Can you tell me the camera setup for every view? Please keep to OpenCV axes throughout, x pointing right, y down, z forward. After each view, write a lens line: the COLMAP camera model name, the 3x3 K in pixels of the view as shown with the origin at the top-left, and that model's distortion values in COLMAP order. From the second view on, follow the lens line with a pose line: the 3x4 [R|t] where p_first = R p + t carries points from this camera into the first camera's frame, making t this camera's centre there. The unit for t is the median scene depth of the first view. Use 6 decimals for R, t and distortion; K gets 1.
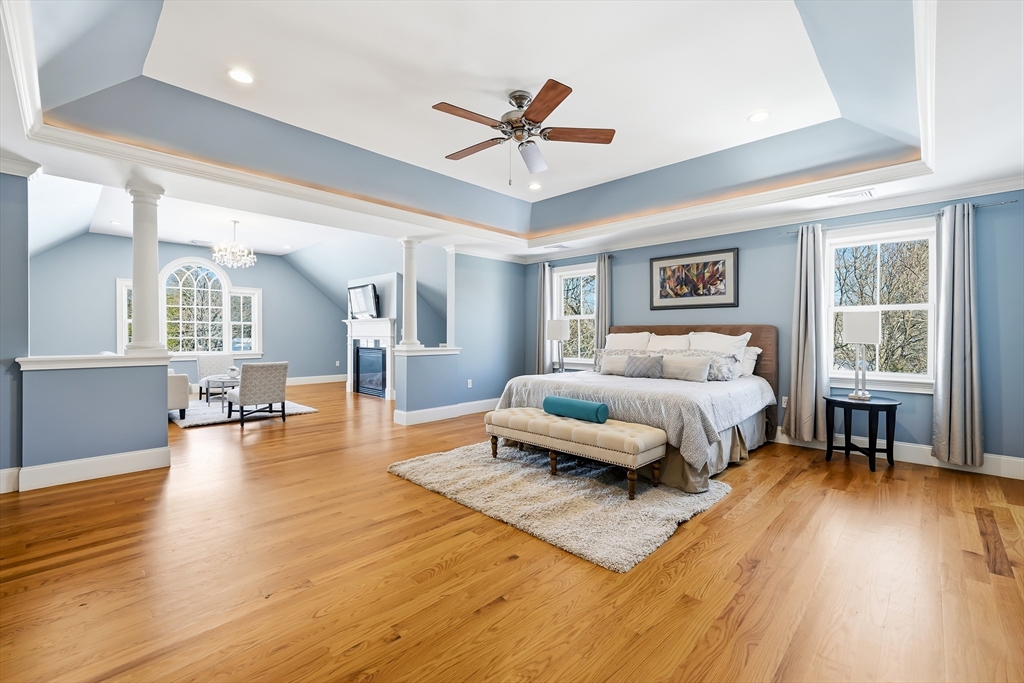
lens RADIAL K [[437.2, 0, 516.9], [0, 437.2, 332.7], [0, 0, 1]] dist [0.000126, 0.000249]
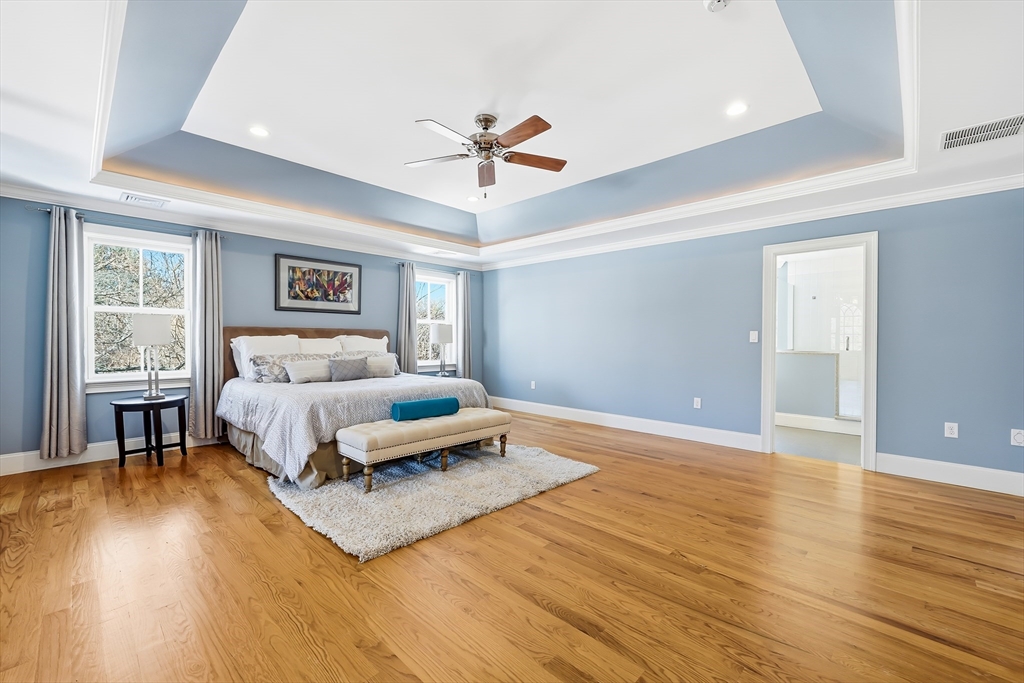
lens RADIAL K [[418.6, 0, 513.6], [0, 418.6, 339.1], [0, 0, 1]] dist [-0.005335, -0.000054]
pose [[0.004031, -0.004183, 0.999983, -0.628041], [-0.010501, 0.999936, 0.004225, -0.000945], [-0.999937, -0.010518, 0.003987, 0.563412]]
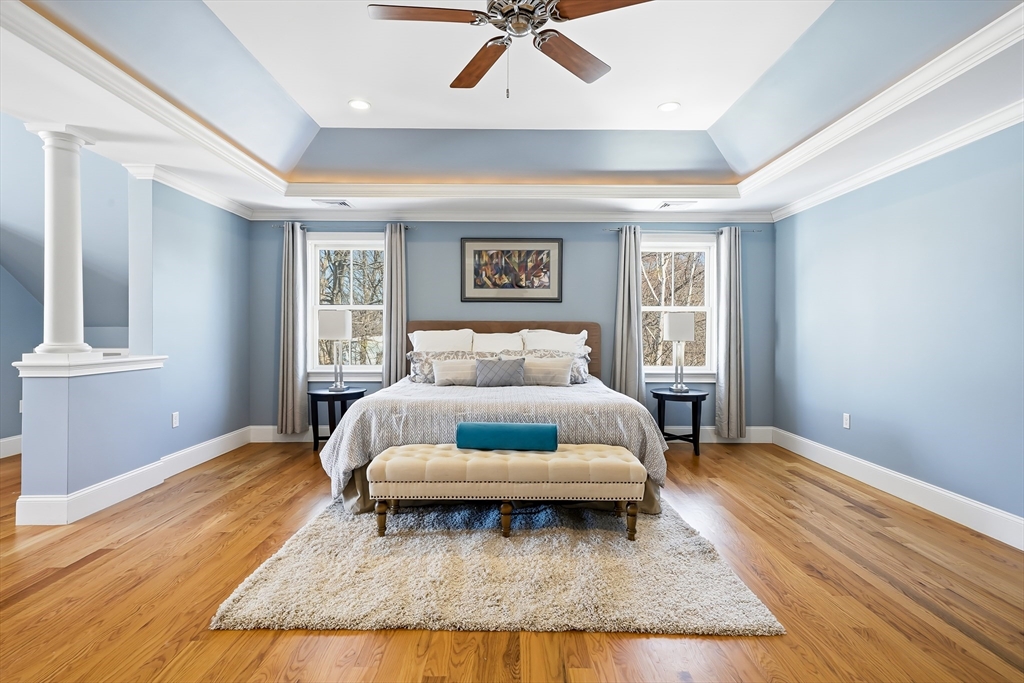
lens RADIAL K [[518.1, 0, 516.6], [0, 518.1, 331.5], [0, 0, 1]] dist [0.014693, 0.000871]
pose [[0.716928, 0.001650, 0.697145, -0.322517], [-0.005862, 0.999976, 0.003661, -0.001057], [-0.697122, -0.006711, 0.716921, 0.273033]]
